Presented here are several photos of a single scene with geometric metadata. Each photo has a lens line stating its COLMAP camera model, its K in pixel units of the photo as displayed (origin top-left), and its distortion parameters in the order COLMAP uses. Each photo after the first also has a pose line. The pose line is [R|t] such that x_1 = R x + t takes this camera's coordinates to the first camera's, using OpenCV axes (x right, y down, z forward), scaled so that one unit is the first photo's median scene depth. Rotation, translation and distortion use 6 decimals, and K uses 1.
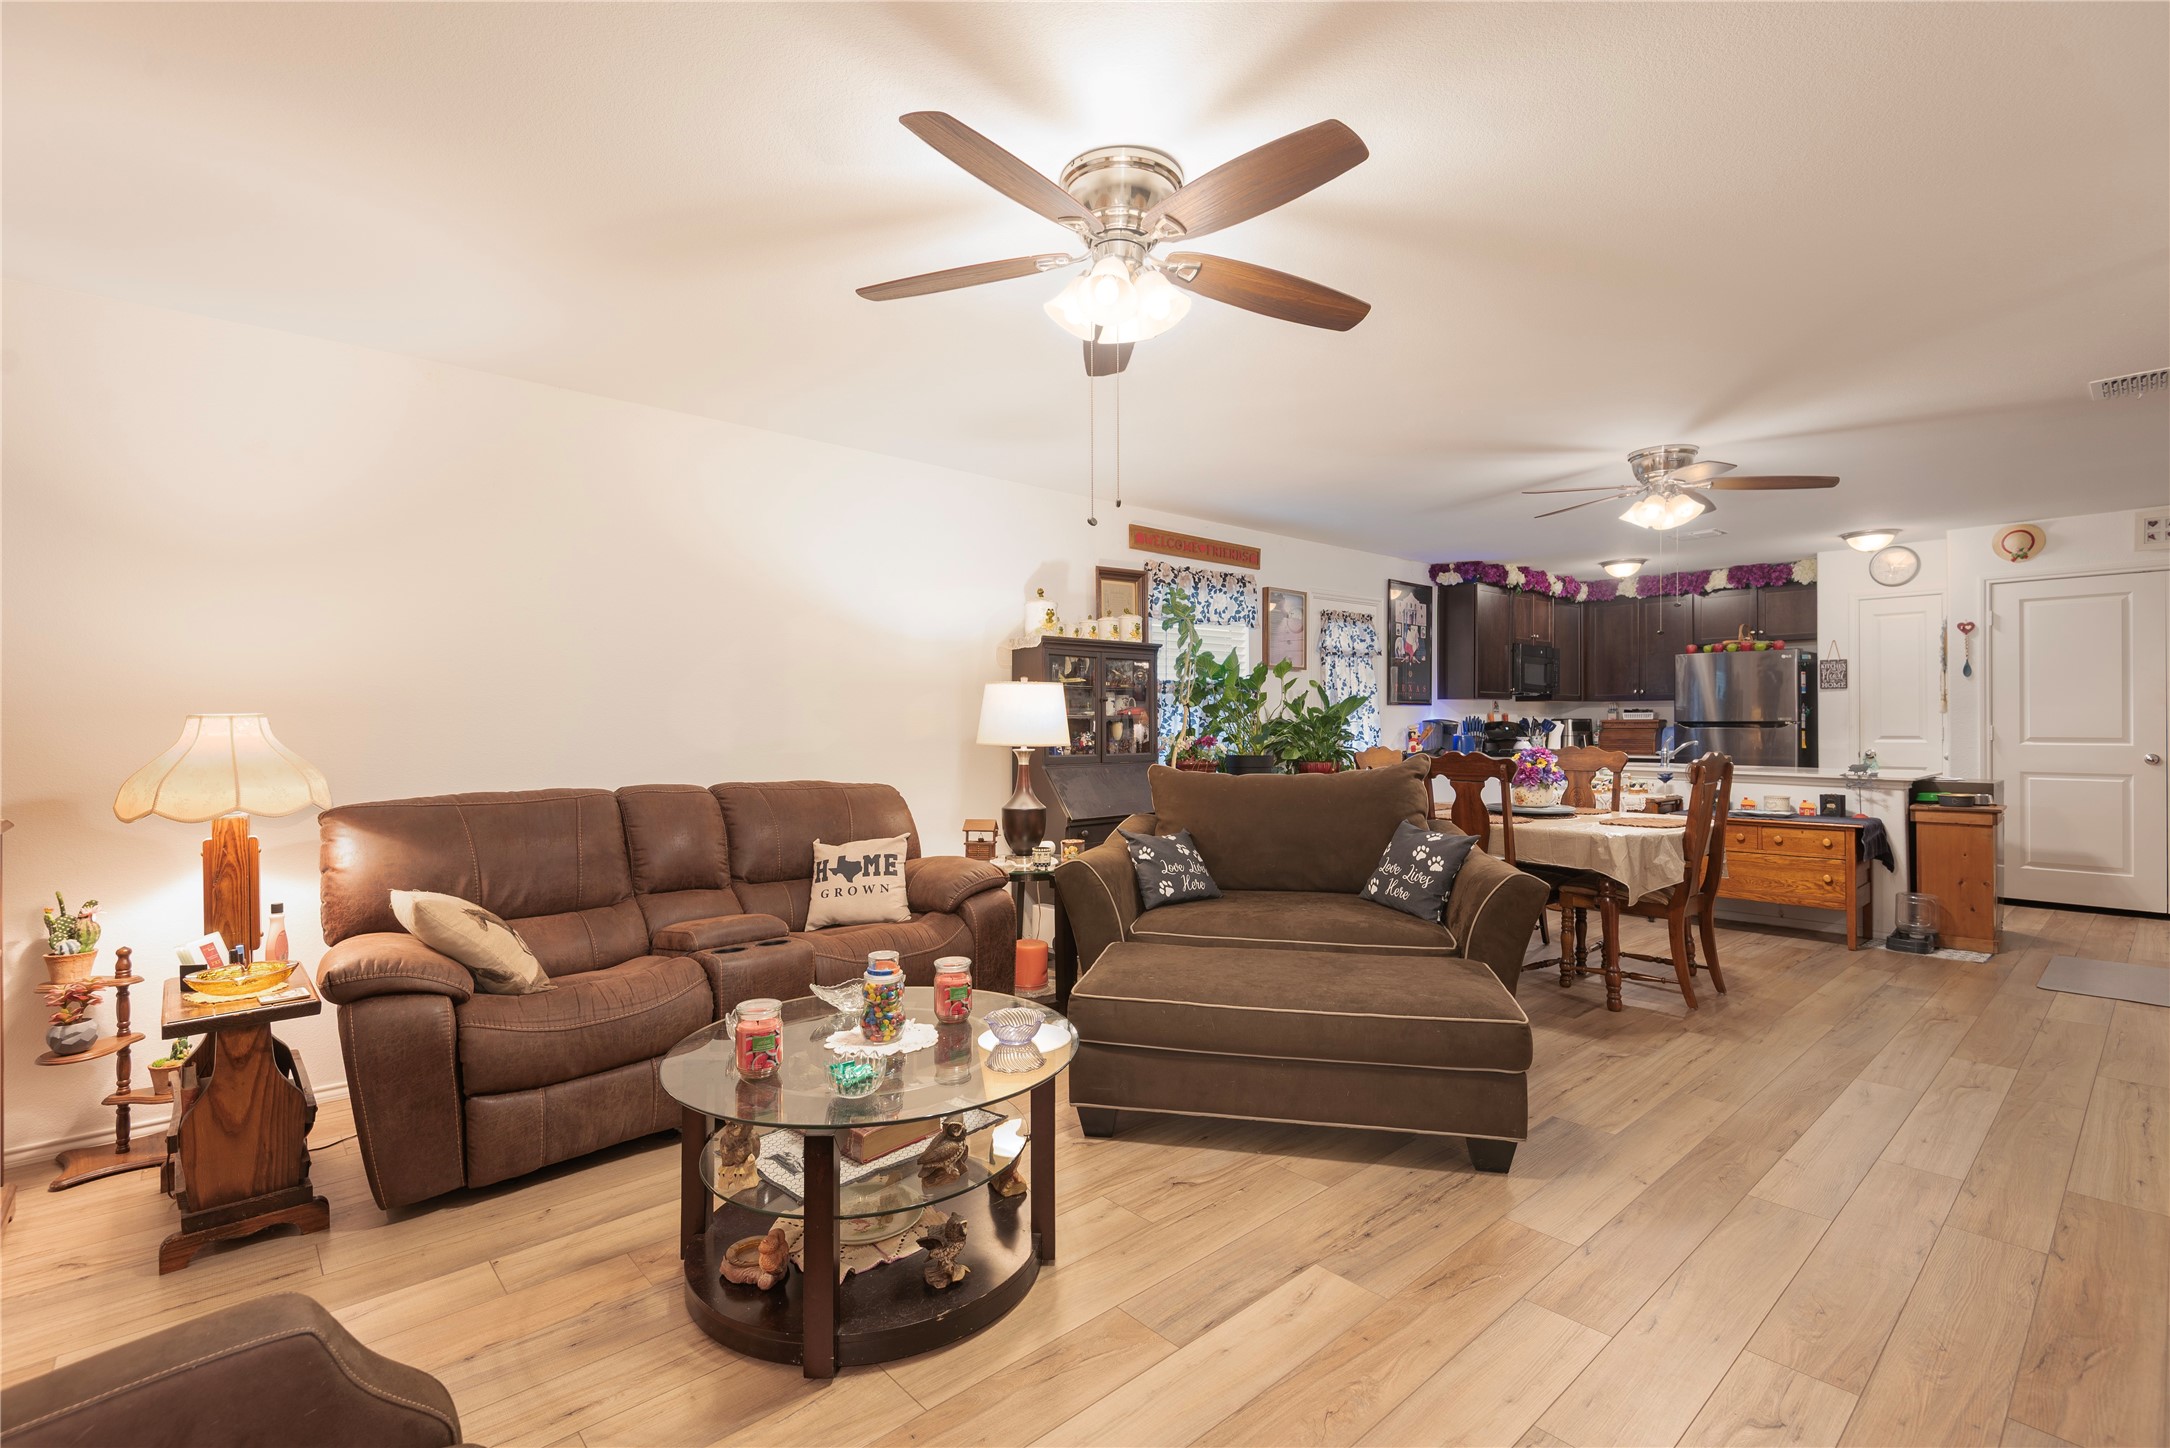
lens RADIAL K [[972.1, 0, 1087.9], [0, 972.1, 720.7], [0, 0, 1]] dist [0.002445, -0.008128]
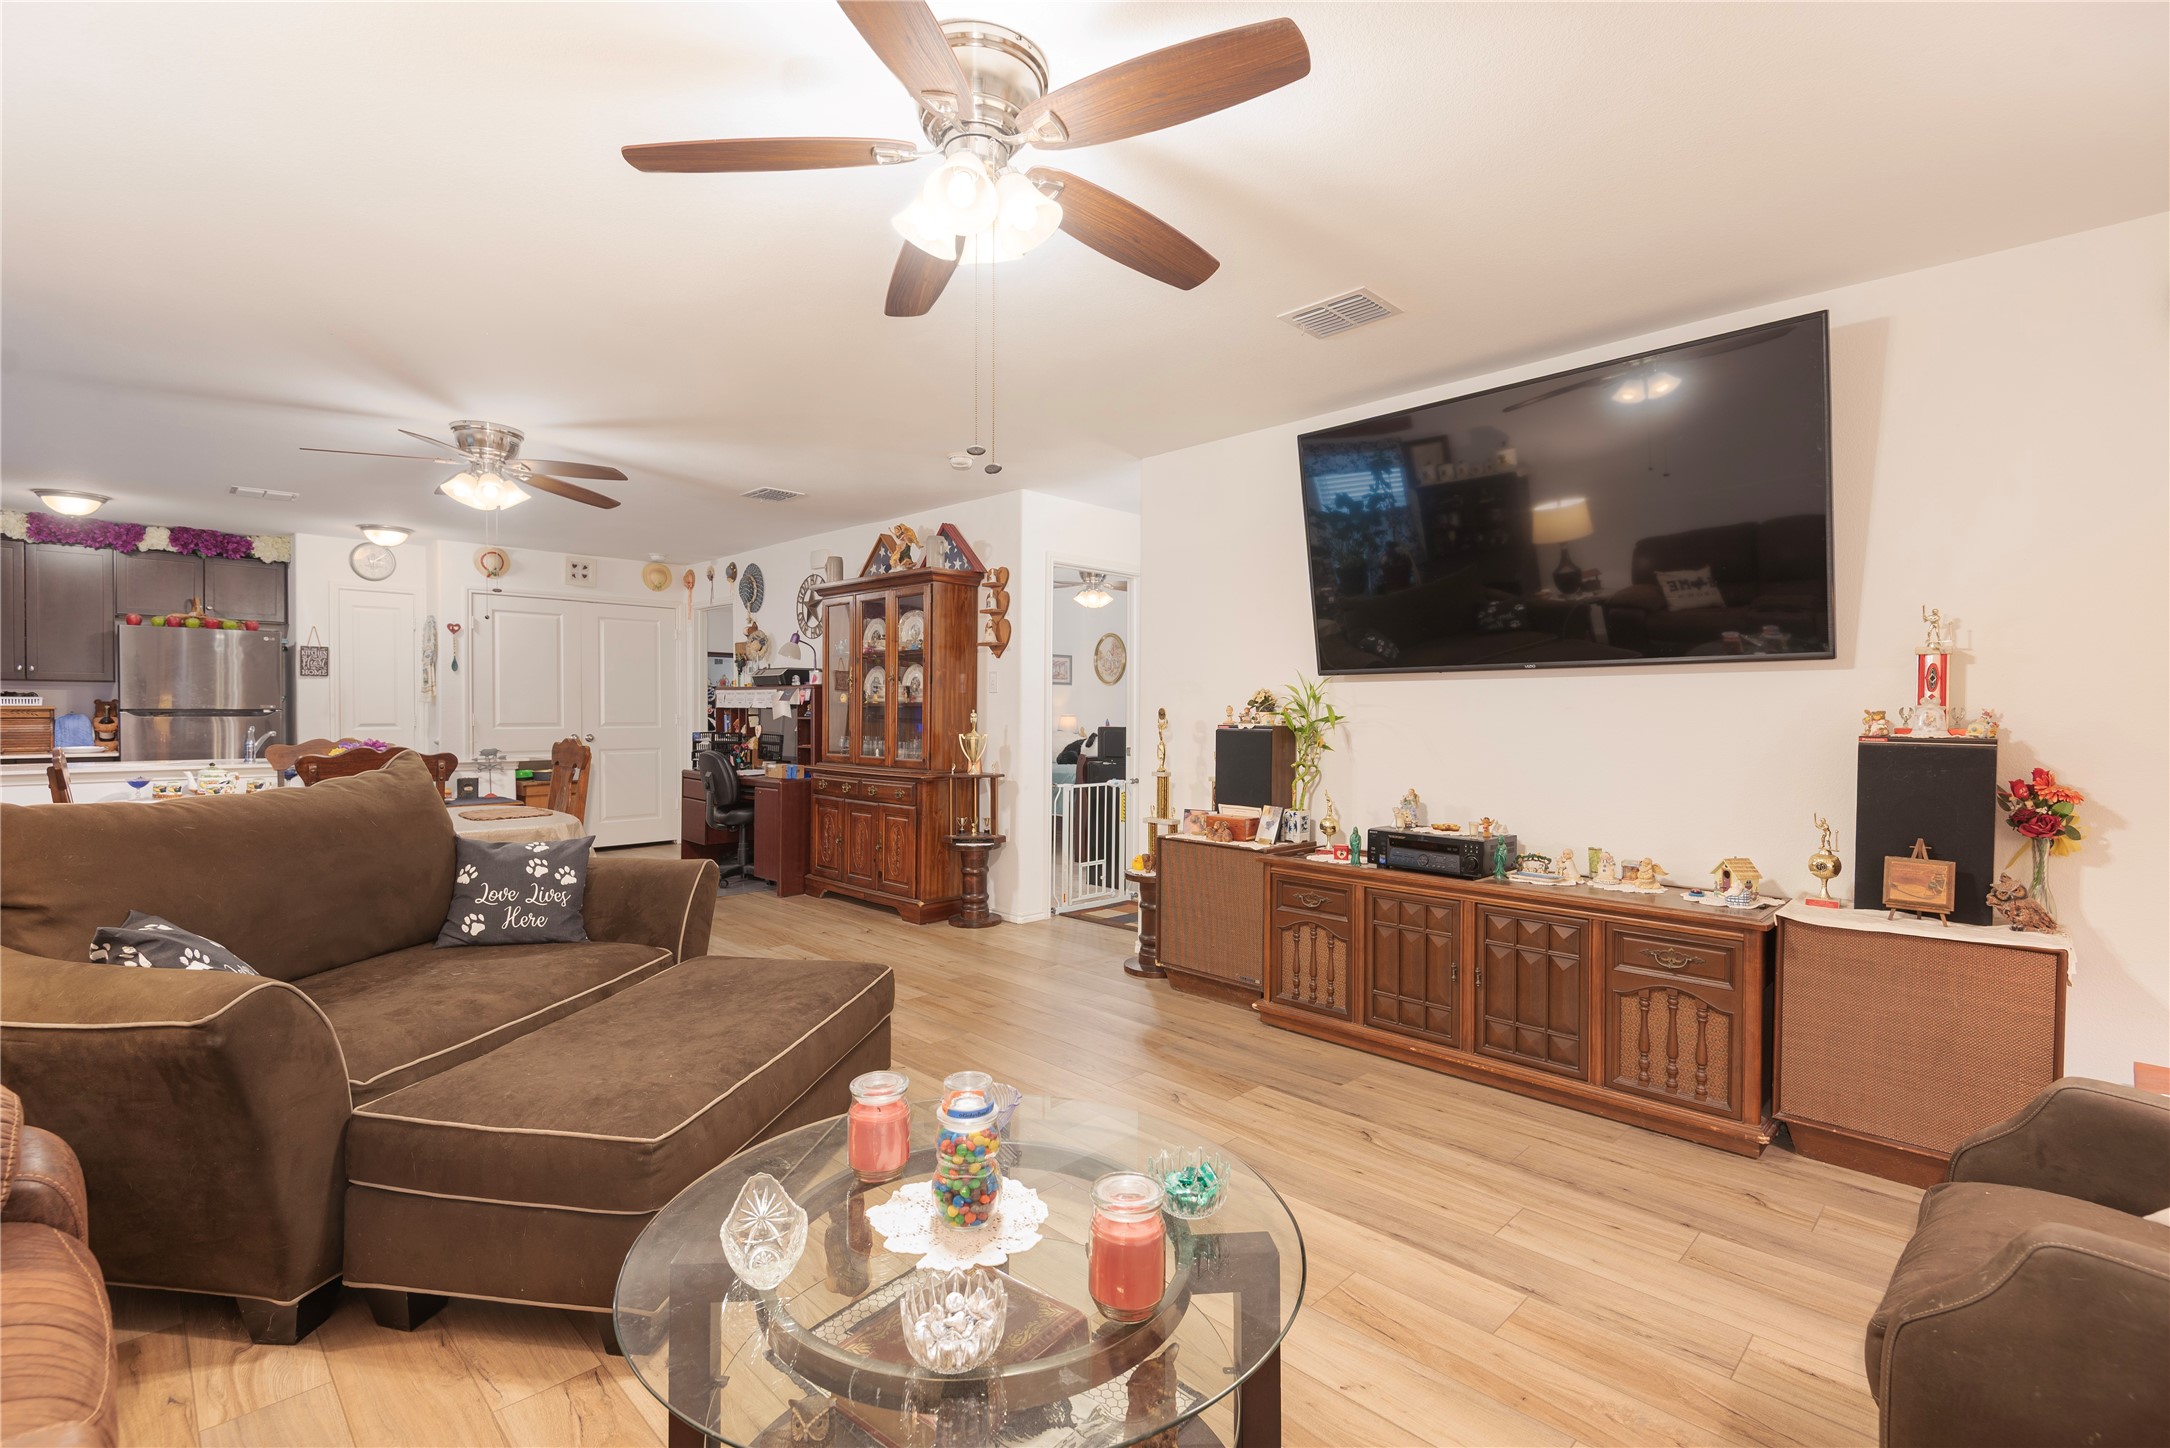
lens RADIAL K [[972.1, 0, 1069.4], [0, 972.1, 722.9], [0, 0, 1]] dist [0.002445, -0.008128]
pose [[-0.052778, -0.010516, 0.998551, -0.283458], [-0.004115, 0.999938, 0.010313, 0.001201], [-0.998598, -0.003564, -0.052818, 0.331698]]
